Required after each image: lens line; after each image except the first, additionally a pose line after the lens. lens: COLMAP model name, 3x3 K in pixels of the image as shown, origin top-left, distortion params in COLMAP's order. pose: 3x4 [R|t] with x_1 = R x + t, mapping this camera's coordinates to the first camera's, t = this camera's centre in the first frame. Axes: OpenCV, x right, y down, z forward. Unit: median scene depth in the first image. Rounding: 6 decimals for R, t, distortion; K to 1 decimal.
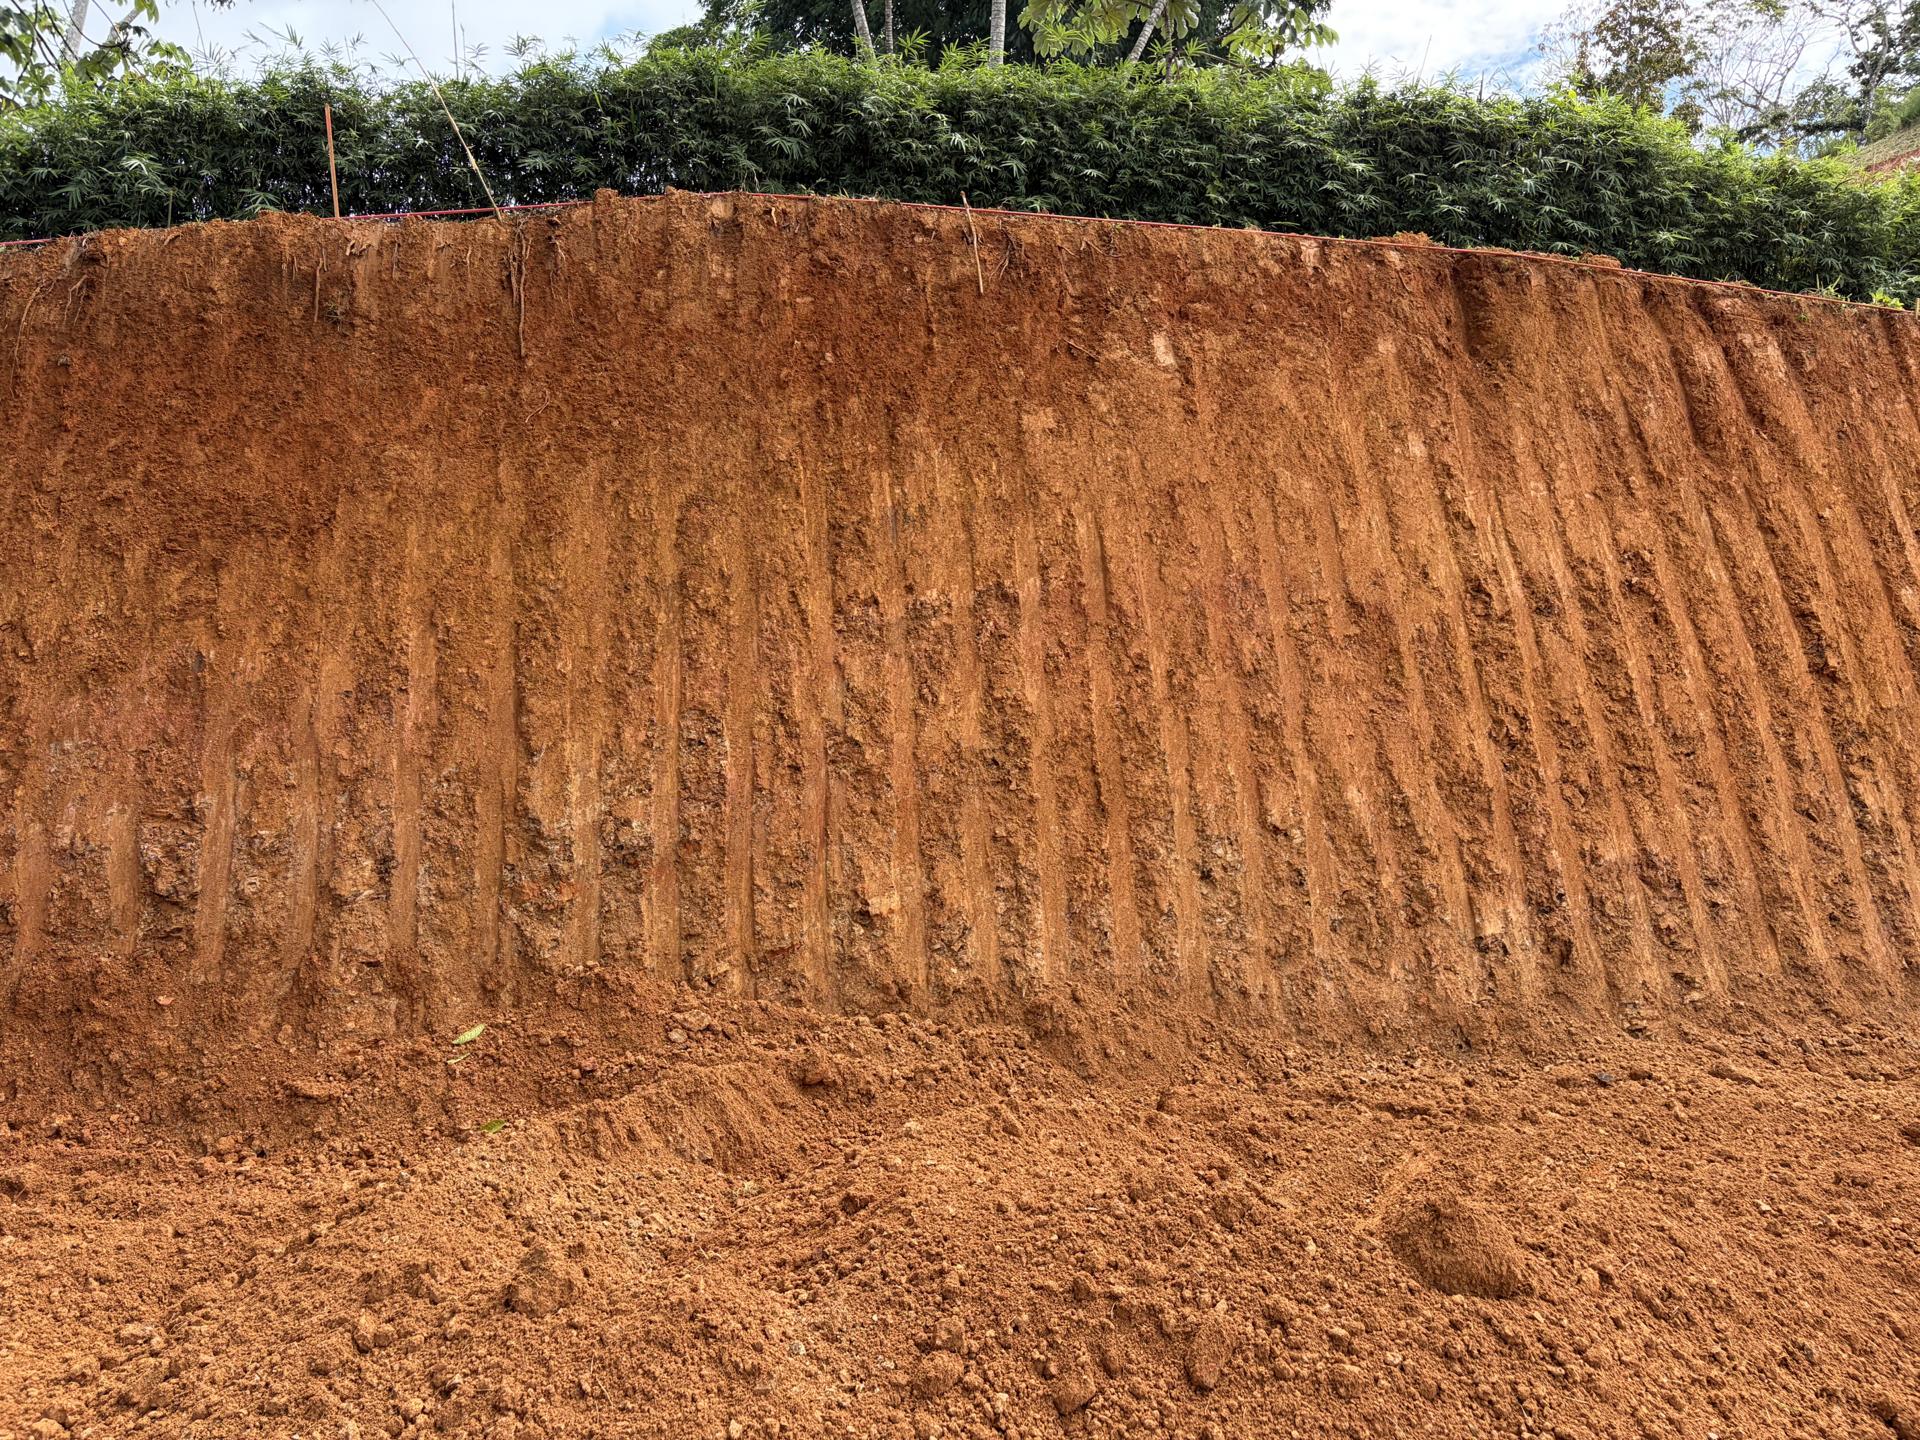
lens RADIAL K [[1429.1, 0, 960.0], [0, 1429.1, 720.0], [0, 0, 1]] dist [-0.002243, -0.027694]
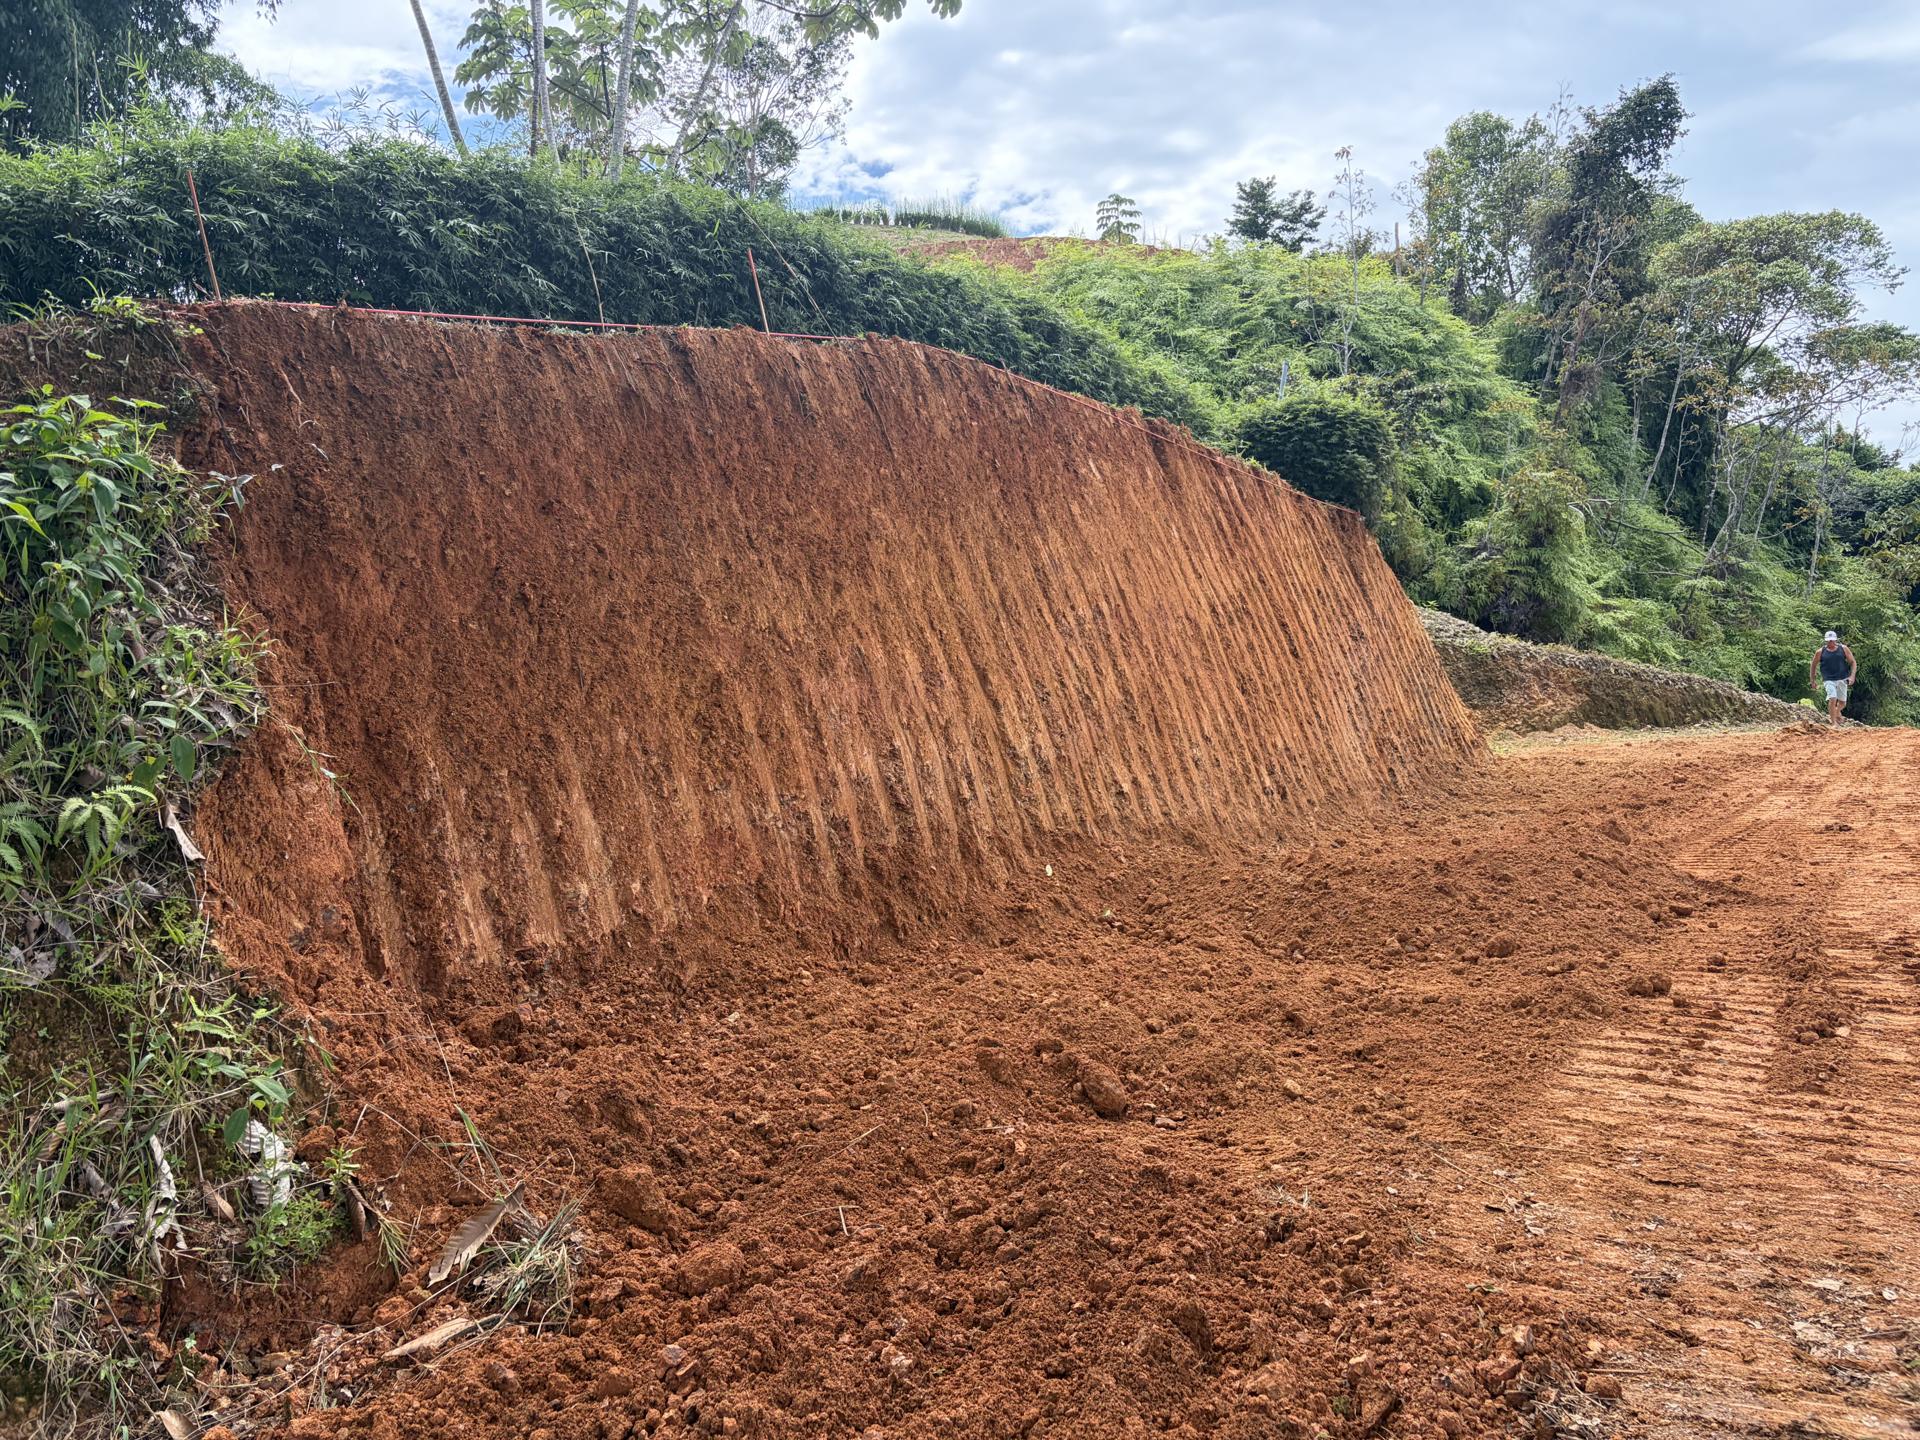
lens RADIAL K [[1460.2, 0, 960.0], [0, 1460.2, 720.0], [0, 0, 1]] dist [0.023211, -0.008321]
pose [[0.675125, -0.042190, 0.736496, -1.287673], [0.043787, 0.998895, 0.017083, 0.004605], [-0.736403, 0.020716, 0.676226, -0.053762]]
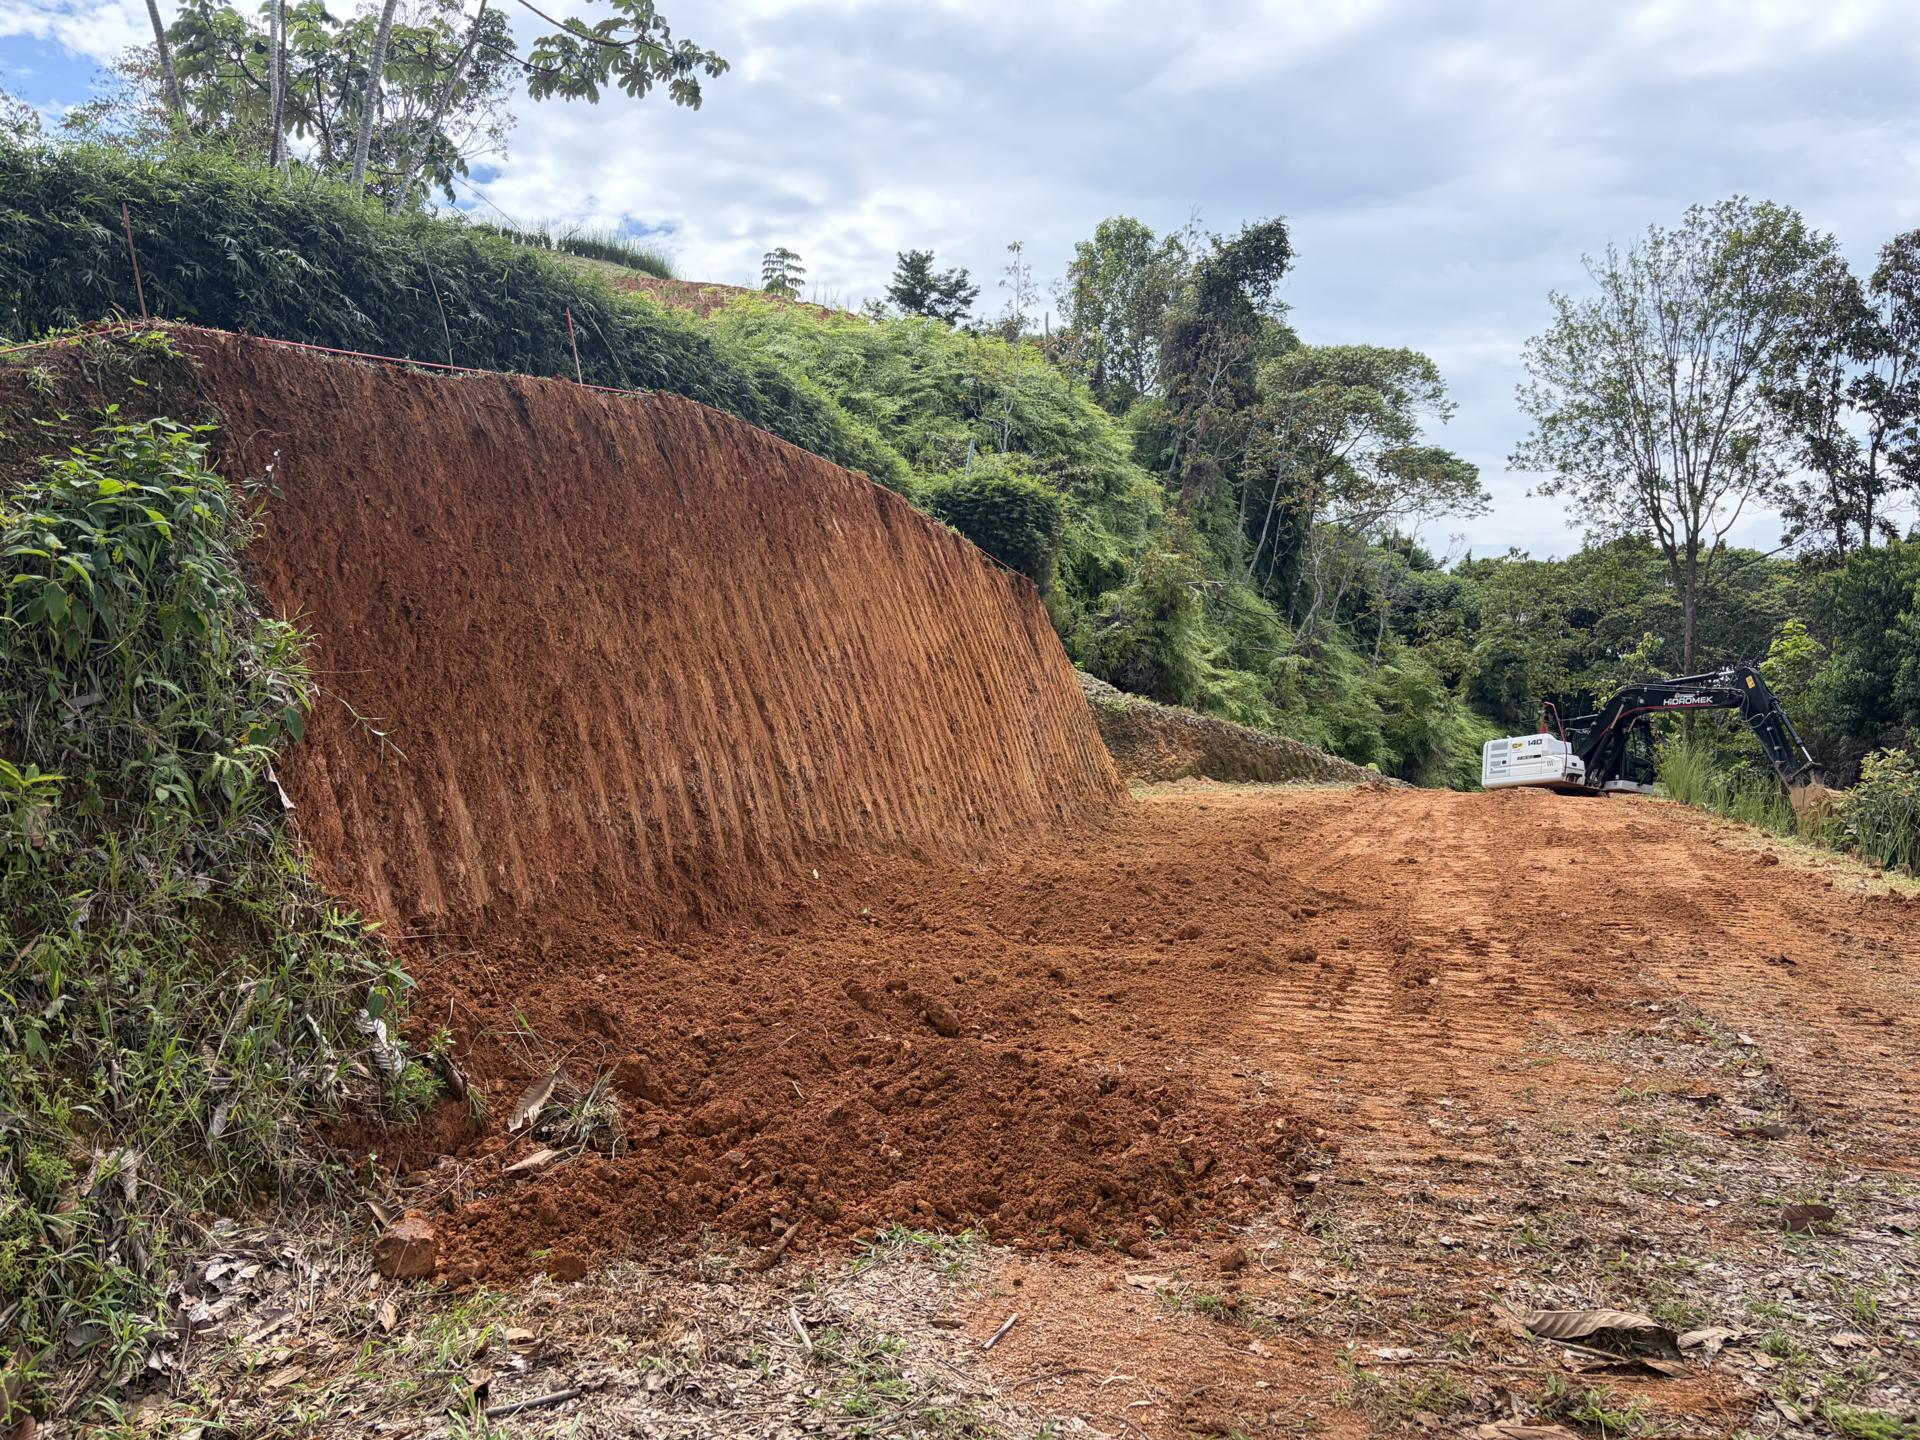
lens RADIAL K [[1447.7, 0, 964.9], [0, 1447.7, 751.1], [0, 0, 1]] dist [0.074179, -0.096727]
pose [[0.465860, -0.010970, 0.884790, -1.537703], [-0.001964, 0.999908, 0.013431, 0.017327], [-0.884856, -0.007995, 0.465796, -0.064666]]
